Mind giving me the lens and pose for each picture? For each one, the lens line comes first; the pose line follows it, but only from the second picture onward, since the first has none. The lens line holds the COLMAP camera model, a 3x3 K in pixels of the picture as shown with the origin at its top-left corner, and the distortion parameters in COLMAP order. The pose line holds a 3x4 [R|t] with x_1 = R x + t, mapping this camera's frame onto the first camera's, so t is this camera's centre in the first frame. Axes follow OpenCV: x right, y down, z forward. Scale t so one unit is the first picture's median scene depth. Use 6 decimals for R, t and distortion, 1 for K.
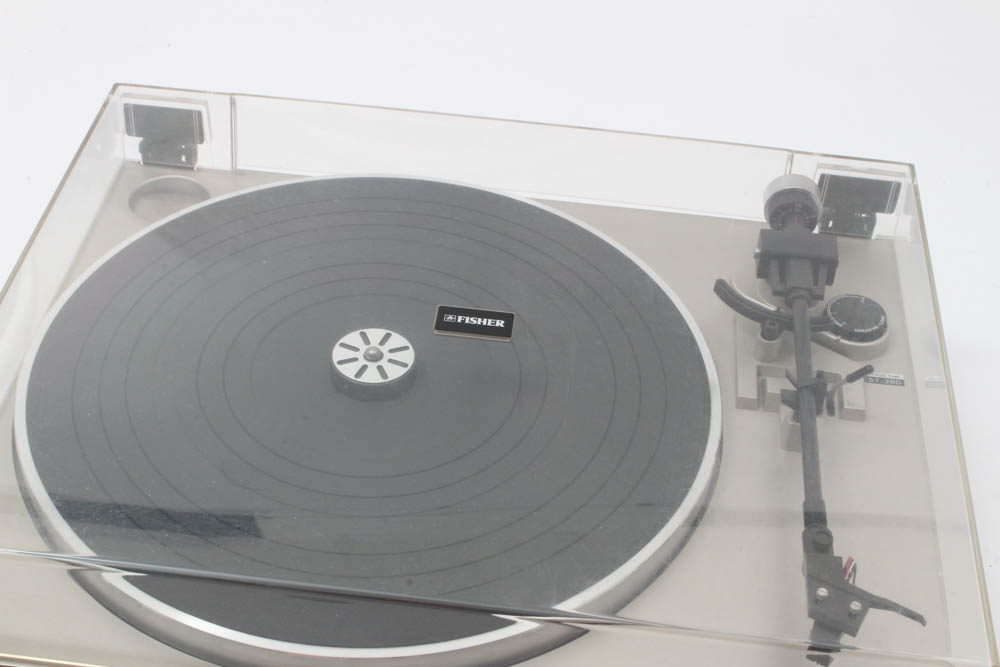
lens RADIAL K [[1642.8, 0, 500.0], [0, 1642.8, 333.5], [0, 0, 1]] dist [-0.002531, -0.003969]
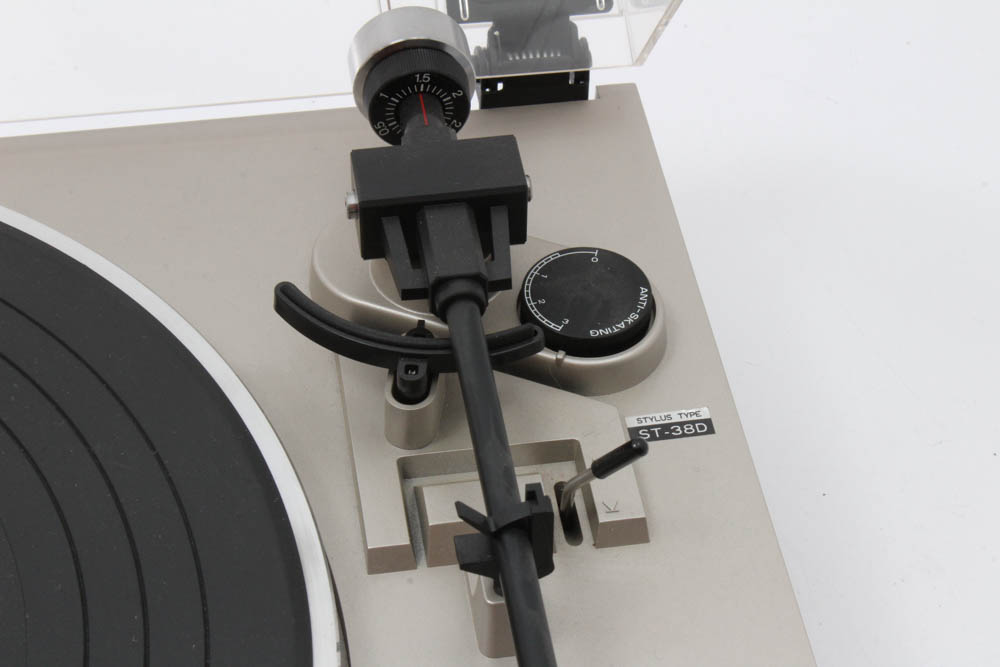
lens RADIAL K [[2441.8, 0, 500.0], [0, 2441.8, 333.5], [0, 0, 1]] dist [-0.470655, -0.013470]
pose [[0.967090, -0.206103, 0.149190, 0.090339], [0.189571, 0.974777, 0.117781, -0.088336], [-0.169702, -0.085622, 0.981769, 0.336258]]
